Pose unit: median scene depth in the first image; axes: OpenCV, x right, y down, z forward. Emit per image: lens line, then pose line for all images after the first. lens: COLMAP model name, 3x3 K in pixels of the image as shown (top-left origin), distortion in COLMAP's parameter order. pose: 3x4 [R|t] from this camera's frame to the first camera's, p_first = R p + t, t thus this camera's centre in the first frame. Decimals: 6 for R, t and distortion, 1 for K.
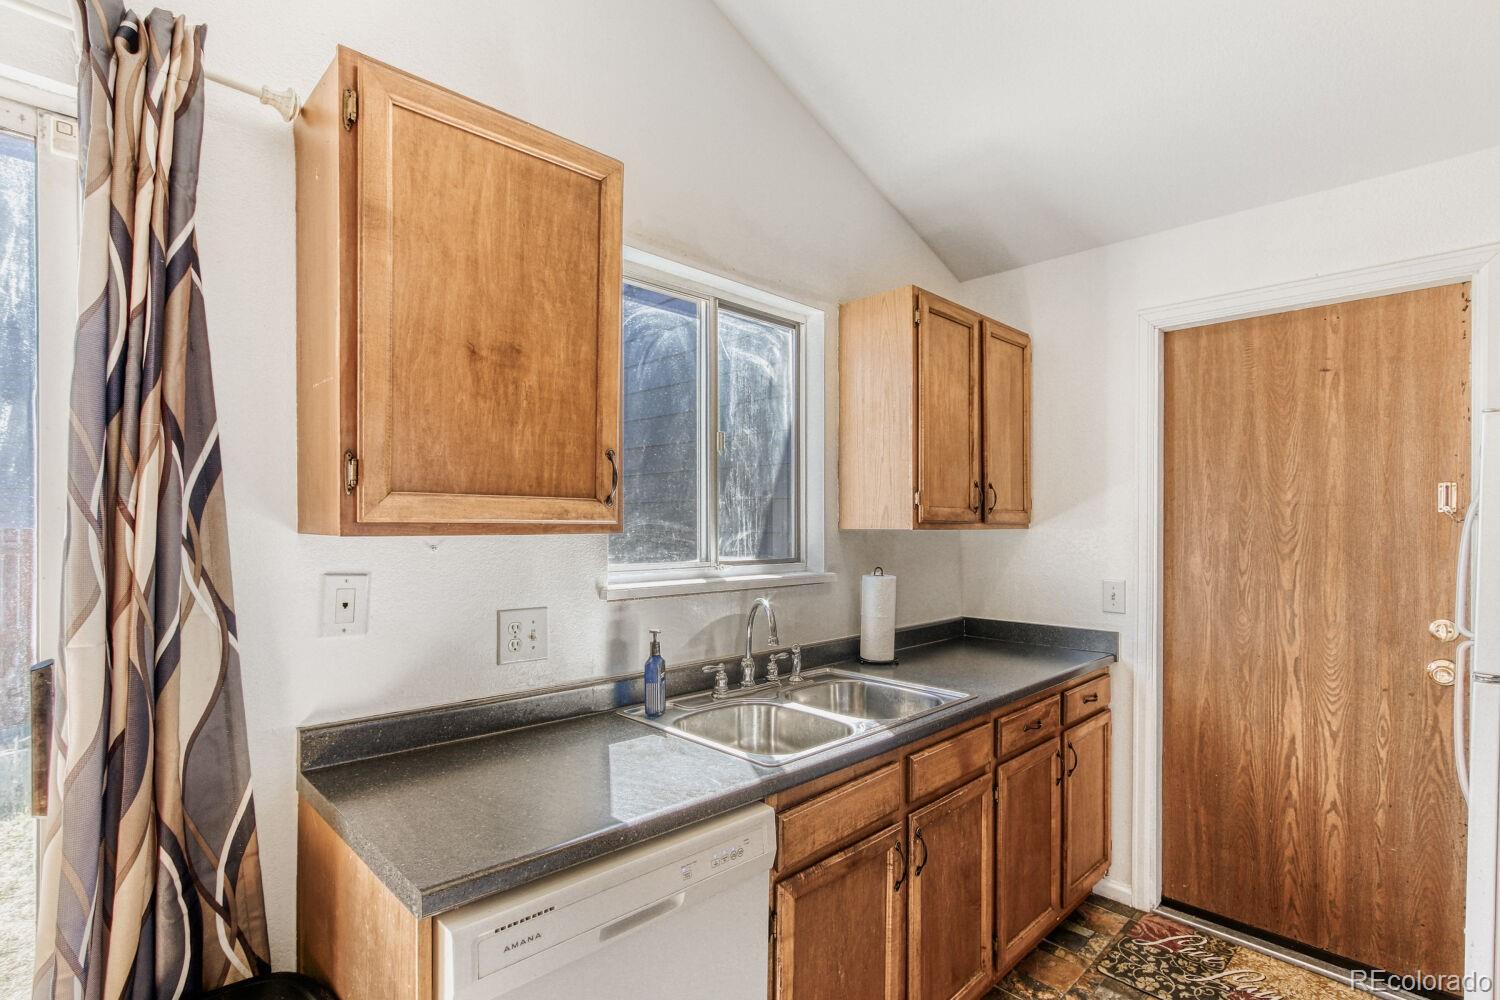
lens RADIAL K [[716.9, 0, 728.0], [0, 716.9, 529.0], [0, 0, 1]] dist [-0.003329, 0.003225]
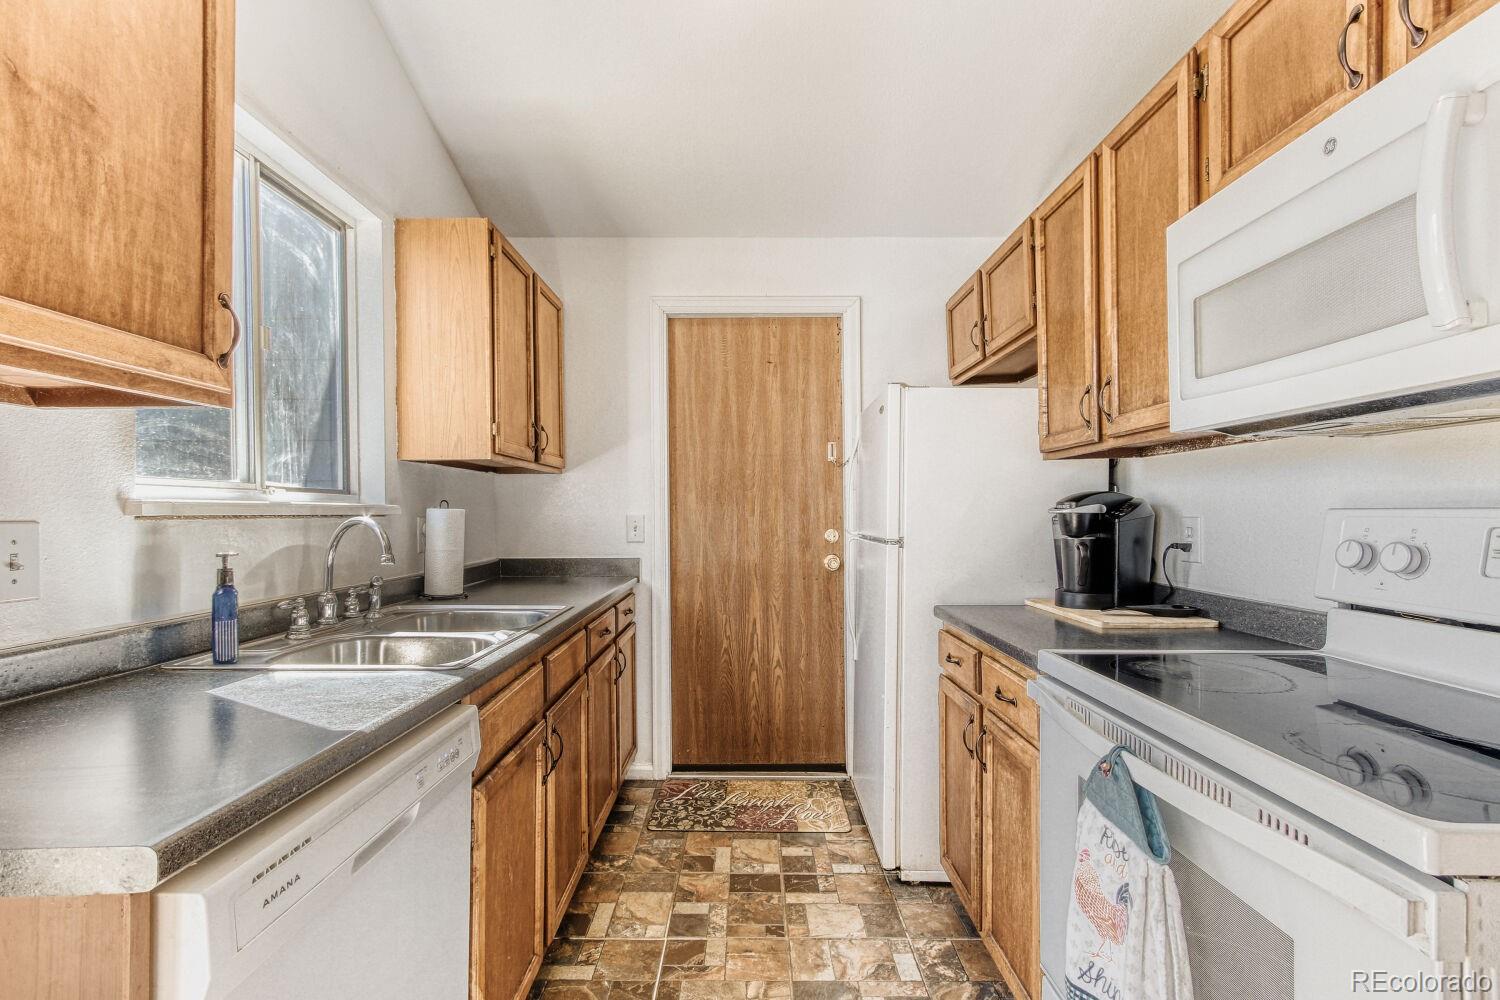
lens RADIAL K [[685.4, 0, 750.8], [0, 685.4, 500.8], [0, 0, 1]] dist [0.009864, 0.003739]
pose [[0.708780, 0.003454, 0.705422, -0.173087], [0.001323, 0.999980, -0.006225, 0.068934], [-0.705429, 0.005345, 0.708761, 0.056490]]
